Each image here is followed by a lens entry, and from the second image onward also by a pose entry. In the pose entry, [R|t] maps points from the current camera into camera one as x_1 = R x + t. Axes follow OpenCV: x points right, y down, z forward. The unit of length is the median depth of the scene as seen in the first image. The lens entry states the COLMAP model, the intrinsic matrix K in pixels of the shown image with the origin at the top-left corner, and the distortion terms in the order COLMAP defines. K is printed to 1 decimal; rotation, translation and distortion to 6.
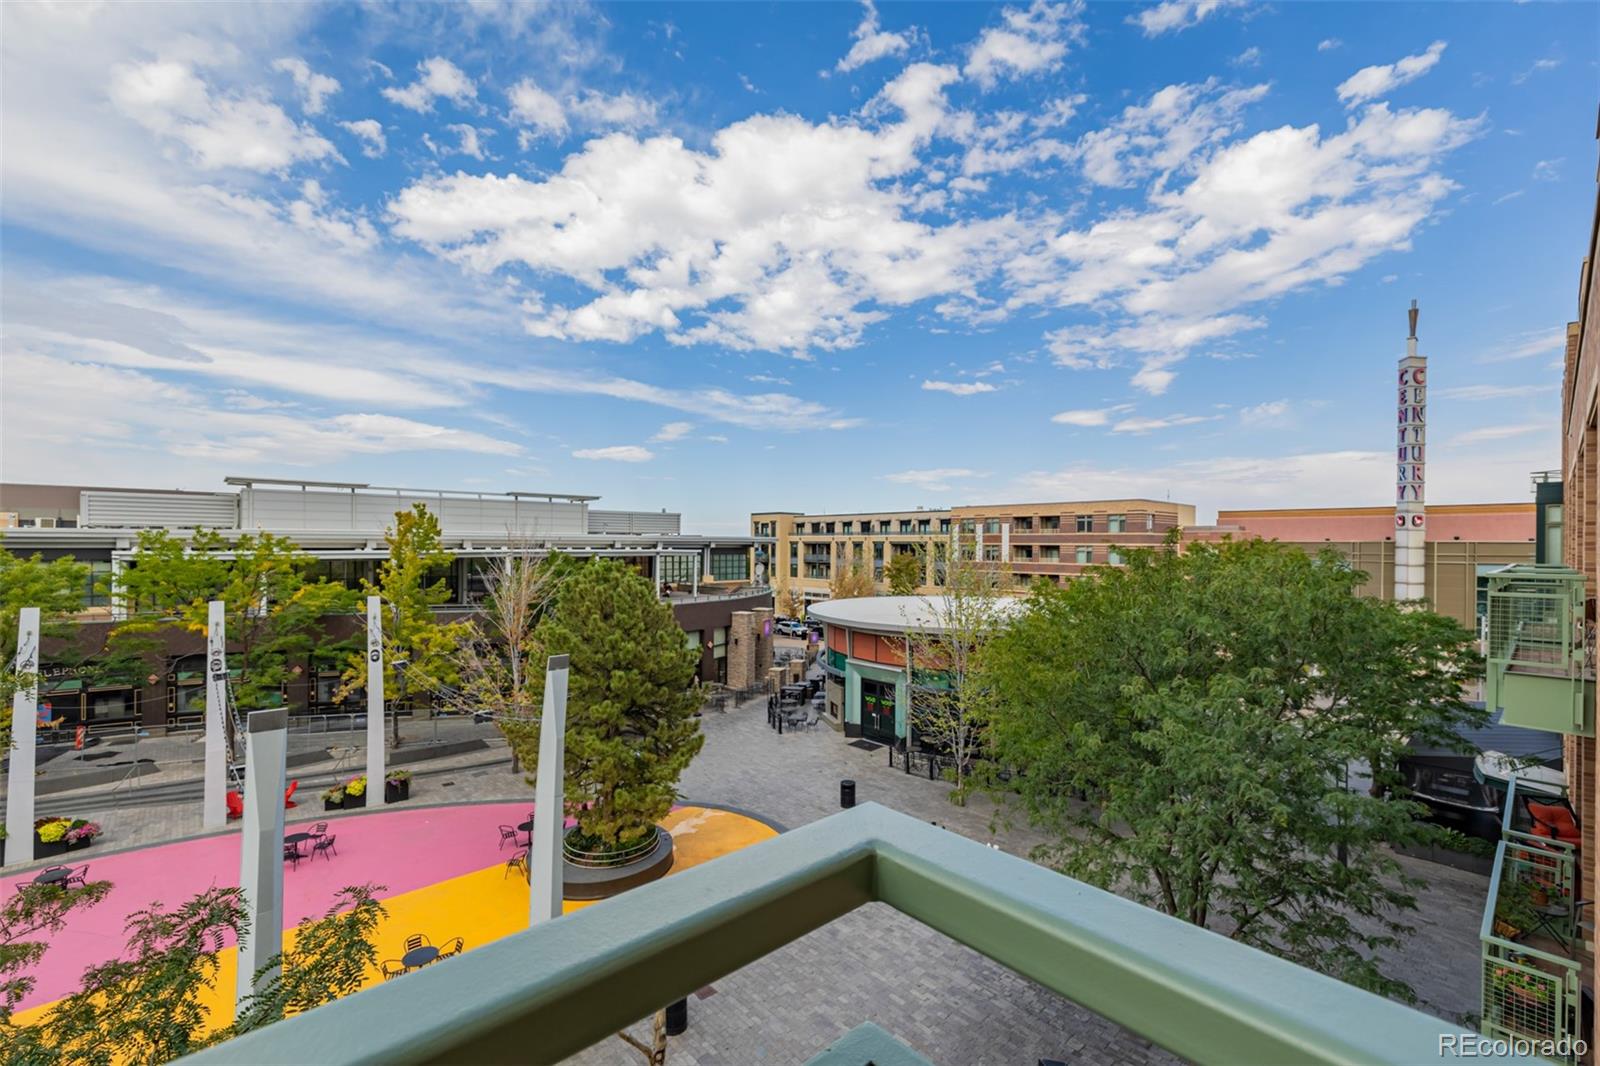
lens RADIAL K [[670.1, 0, 805.2], [0, 670.1, 542.0], [0, 0, 1]] dist [0.002829, -0.001622]
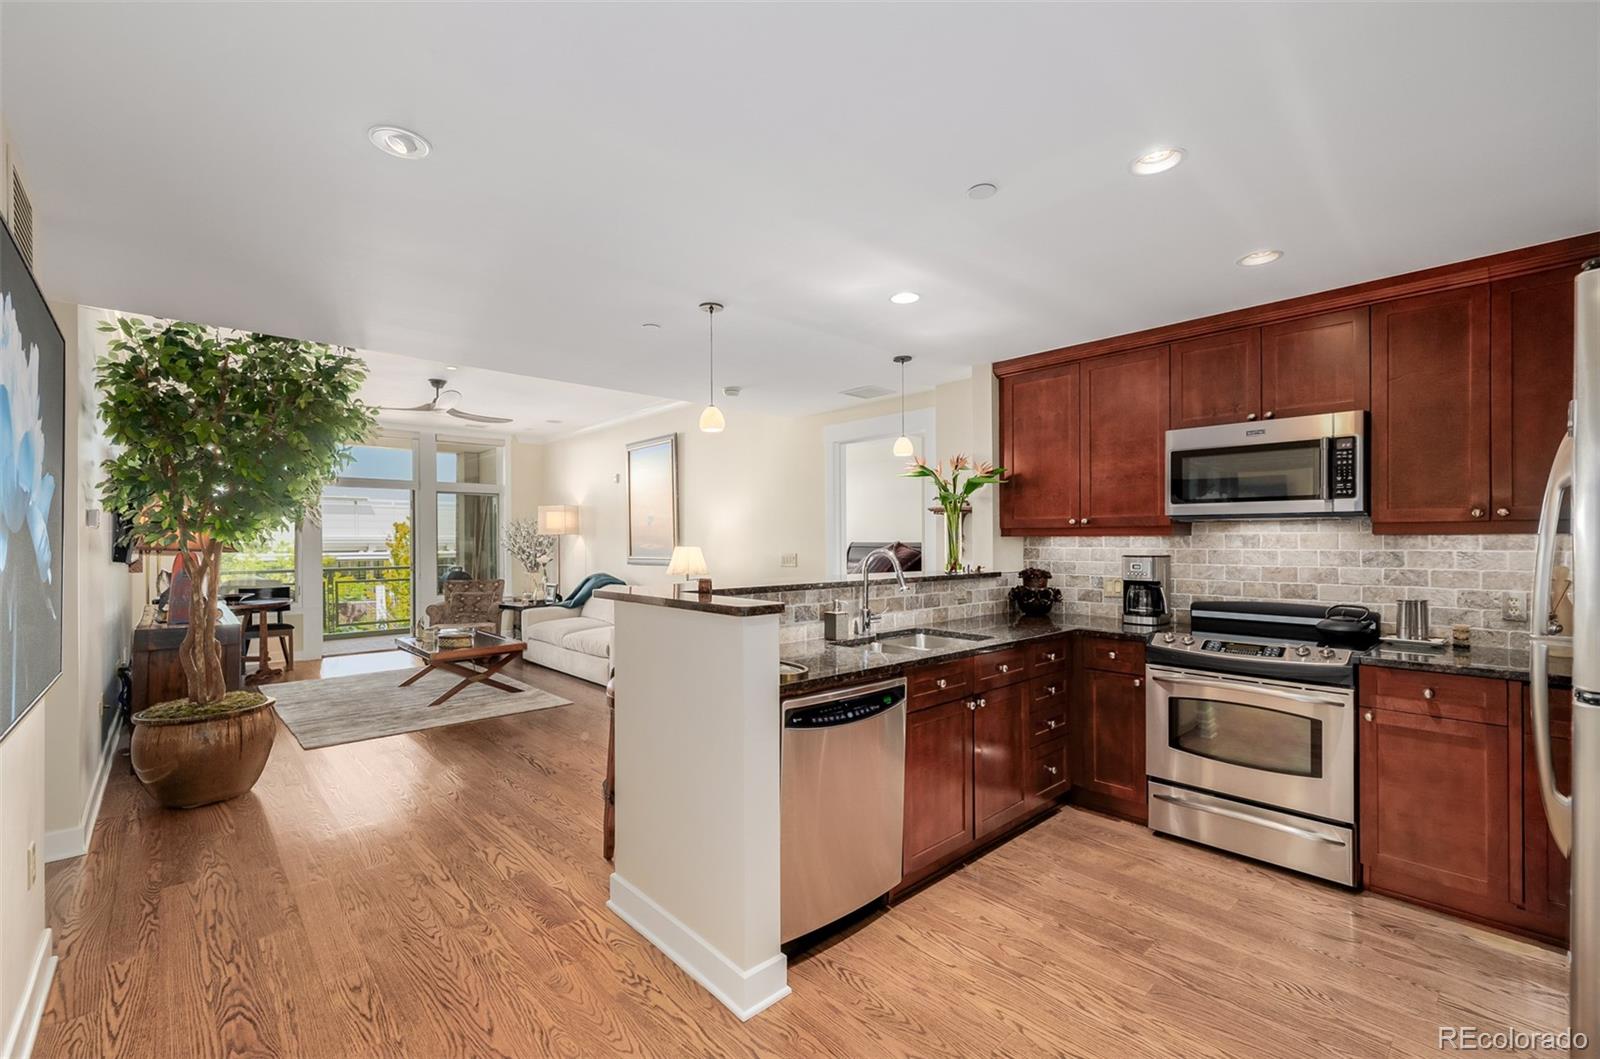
lens RADIAL K [[670.1, 0, 807.9], [0, 670.1, 537.0], [0, 0, 1]] dist [0.002829, -0.001622]
pose [[0.999876, -0.007845, 0.013661, 0.130653], [0.007932, 0.999949, -0.006300, -0.001629], [-0.013610, 0.006408, 0.999887, -0.233102]]
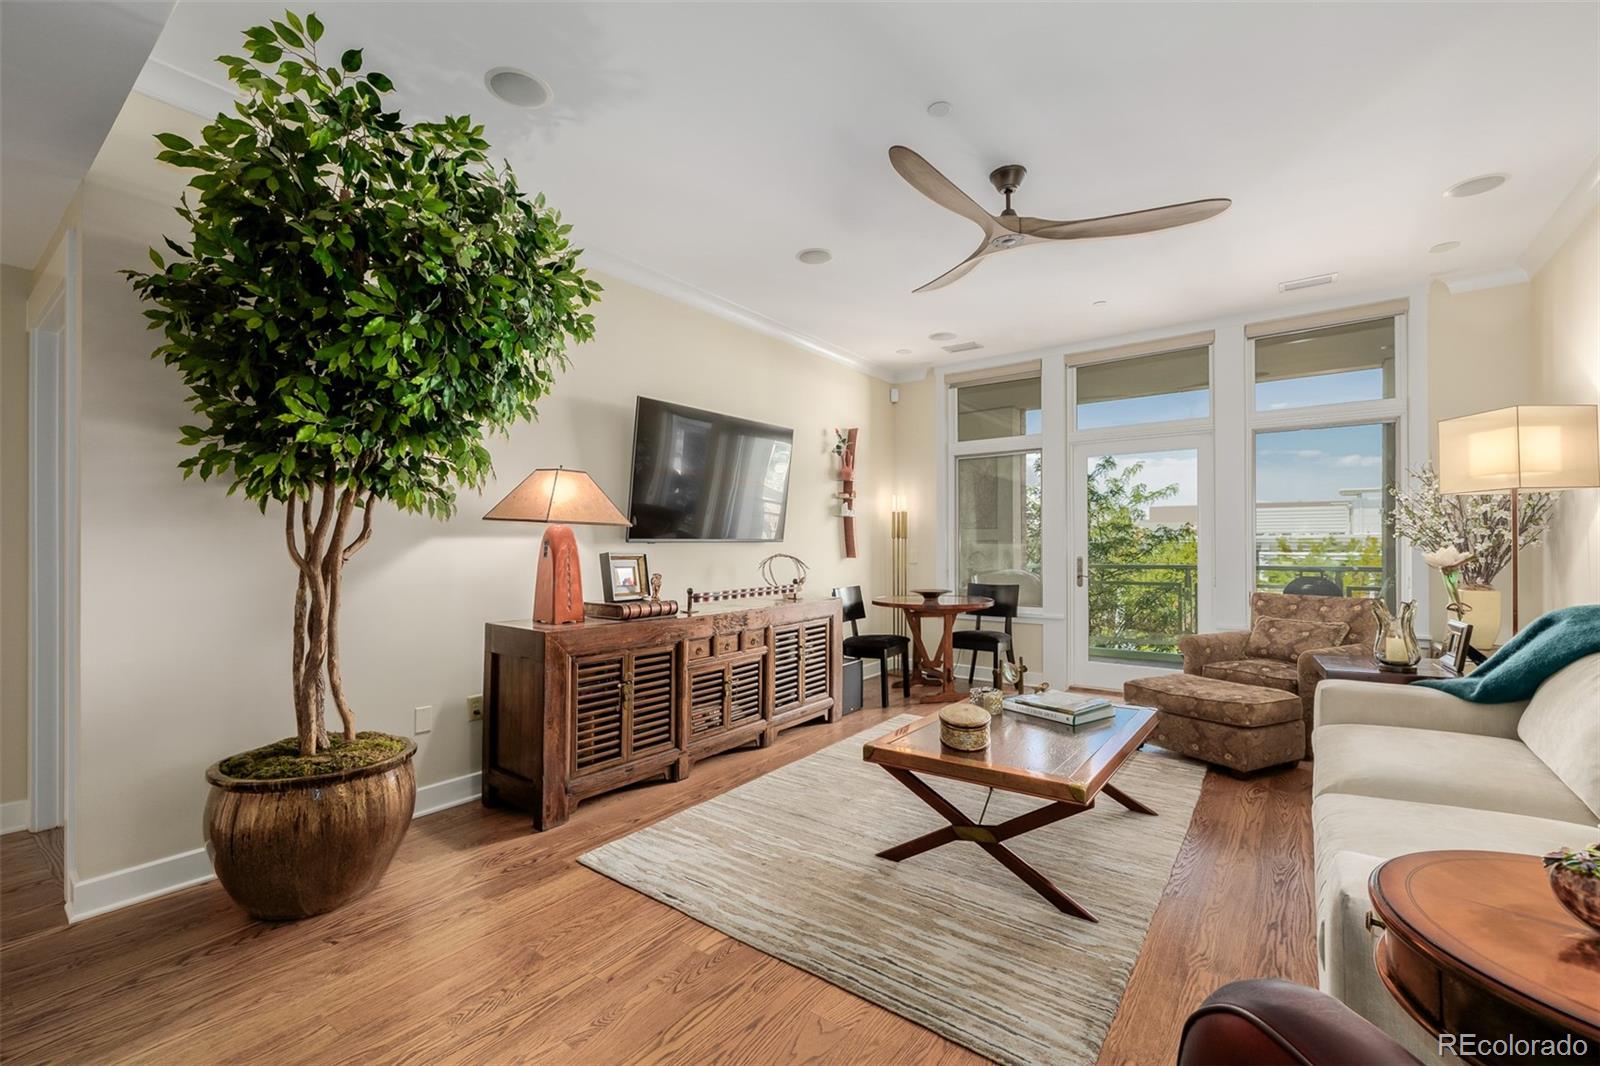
lens RADIAL K [[670.1, 0, 791.7], [0, 670.1, 539.9], [0, 0, 1]] dist [0.002829, -0.001622]
pose [[0.169630, -0.018156, -0.985341, 0.118892], [0.008602, 0.999819, -0.016942, 0.001698], [0.985470, -0.005602, 0.169756, -0.132591]]
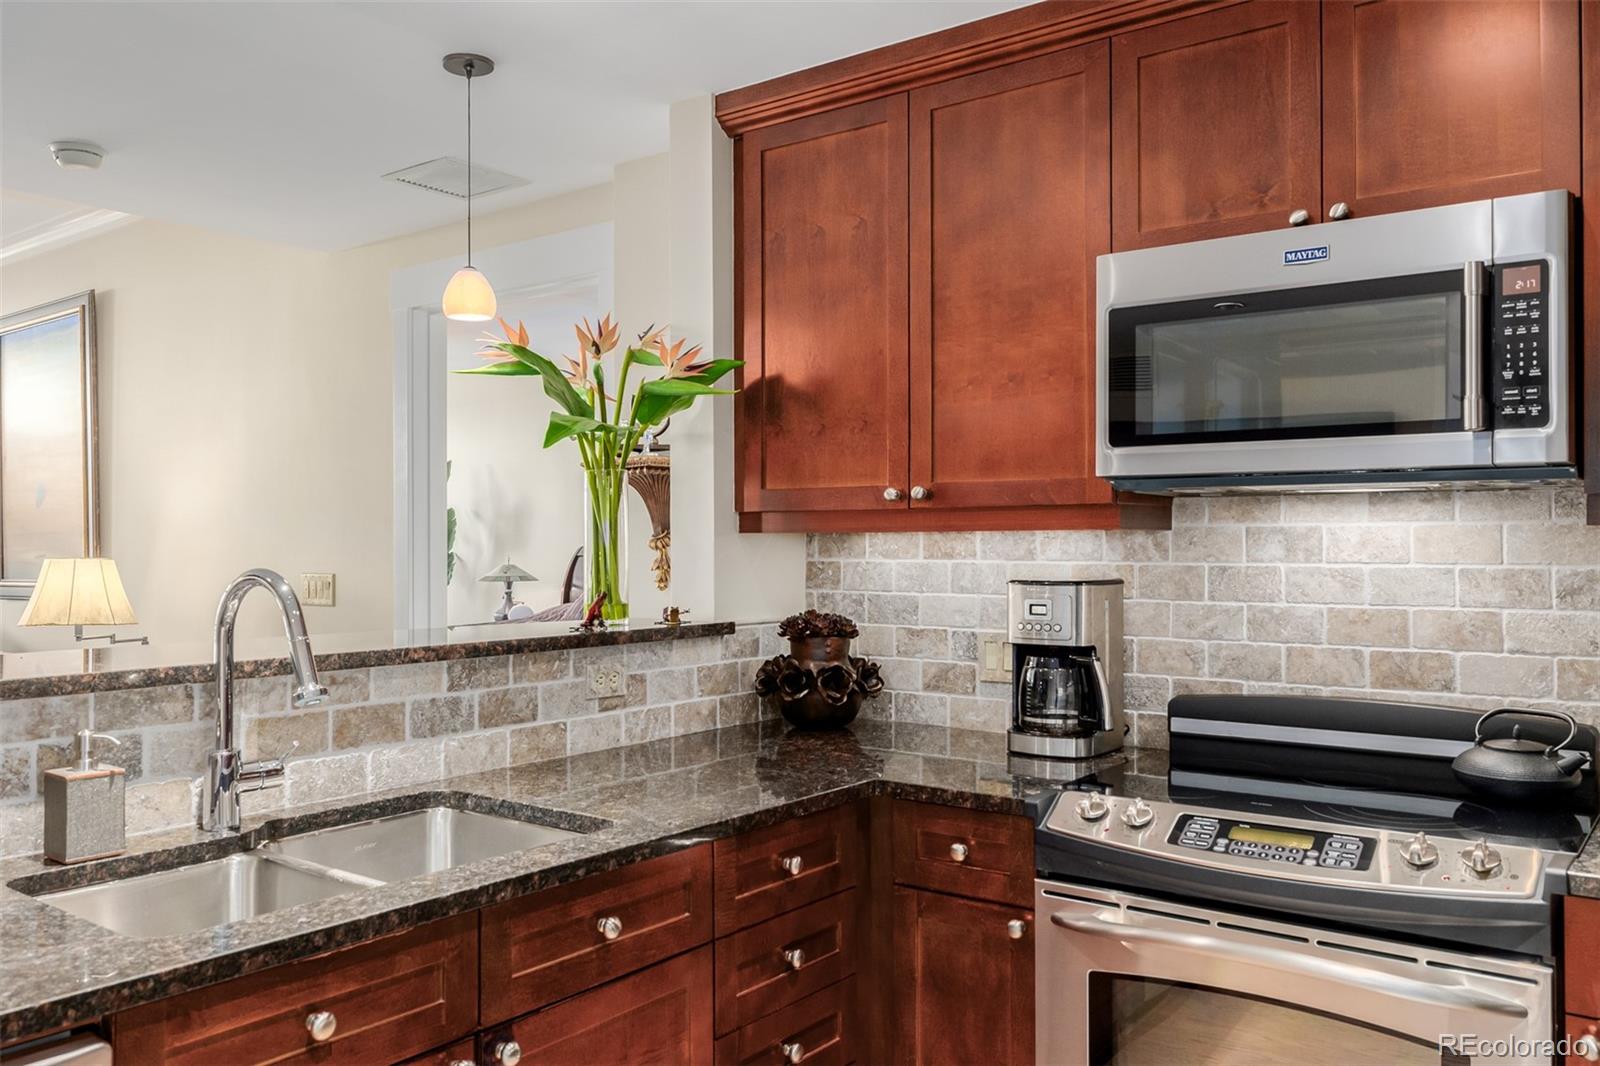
lens RADIAL K [[1260.6, 0, 784.6], [0, 1260.6, 530.5], [0, 0, 1]] dist [-0.004472, 0.004436]
pose [[0.983816, -0.006753, 0.179053, 0.146418], [0.008670, 0.999913, -0.009923, -0.001509], [-0.178971, 0.011315, 0.983789, -0.212461]]
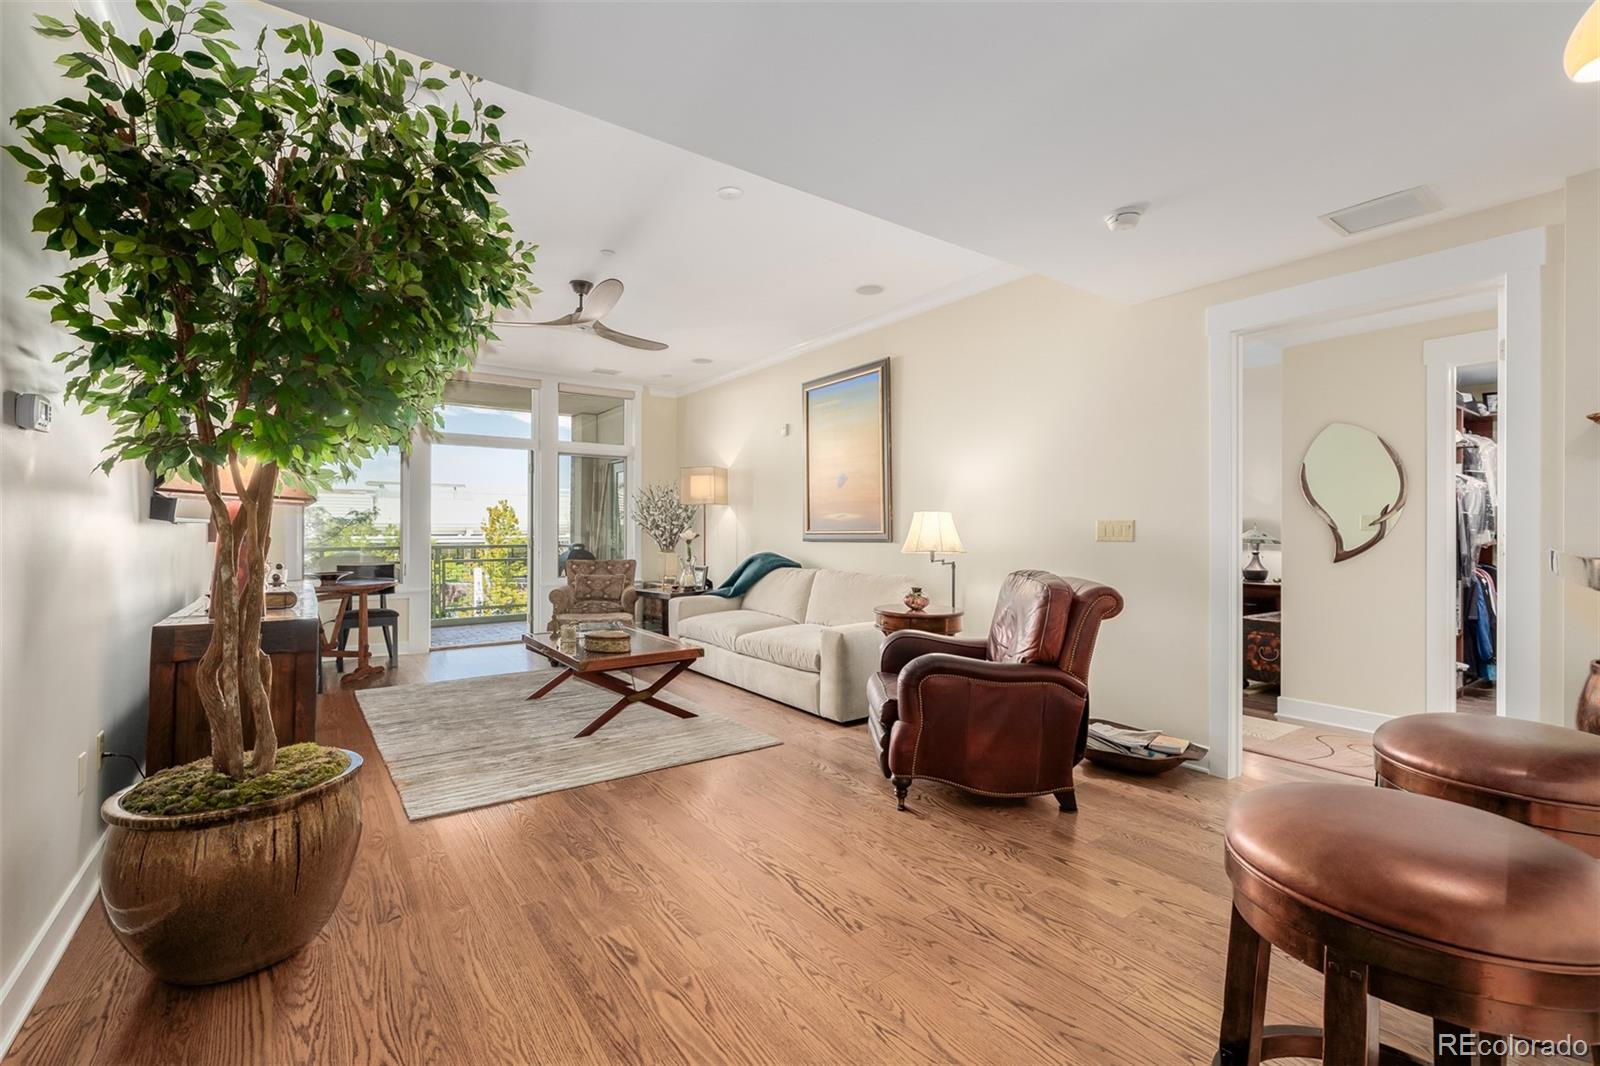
lens RADIAL K [[670.1, 0, 790.8], [0, 670.1, 524.7], [0, 0, 1]] dist [0.002829, -0.001622]
pose [[0.993552, -0.001462, -0.113365, 0.100810], [0.000535, 0.999966, -0.008204, 0.001597], [0.113373, 0.008091, 0.993520, -0.192625]]
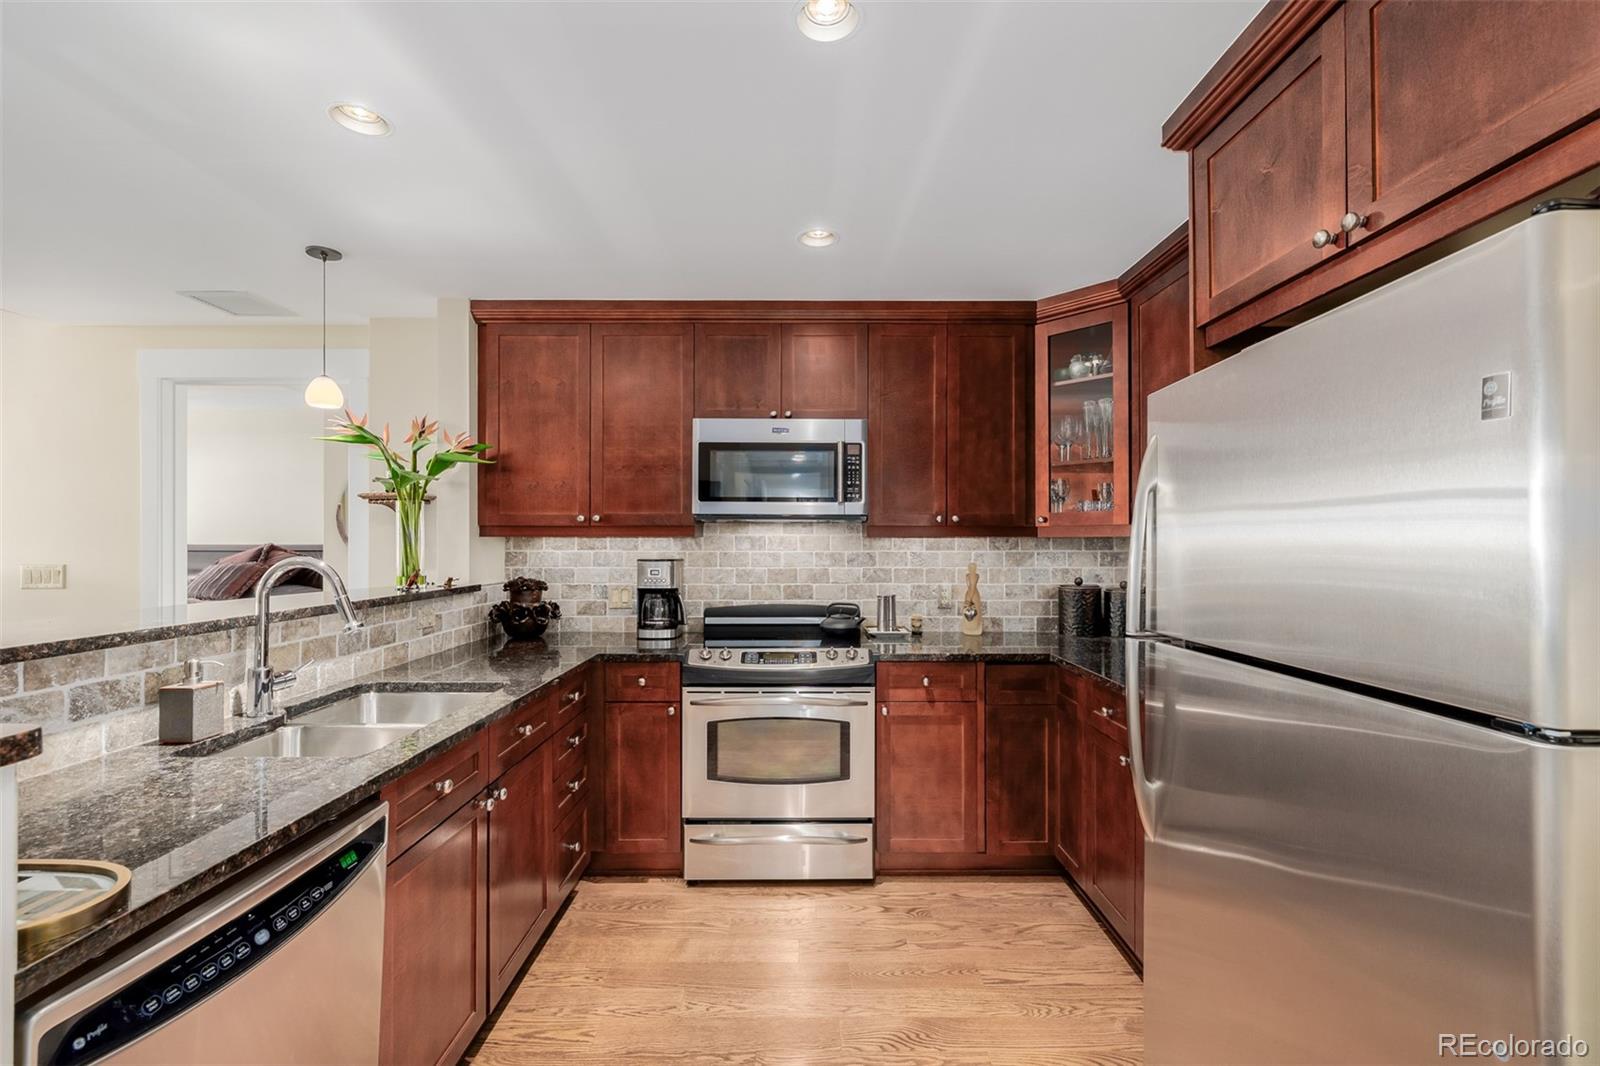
lens RADIAL K [[670.1, 0, 805.2], [0, 670.1, 536.9], [0, 0, 1]] dist [0.002829, -0.001622]
pose [[0.671442, -0.000941, 0.741057, 0.130140], [0.005289, 0.999980, -0.003522, -0.001632], [-0.741038, 0.006284, 0.671433, -0.214380]]
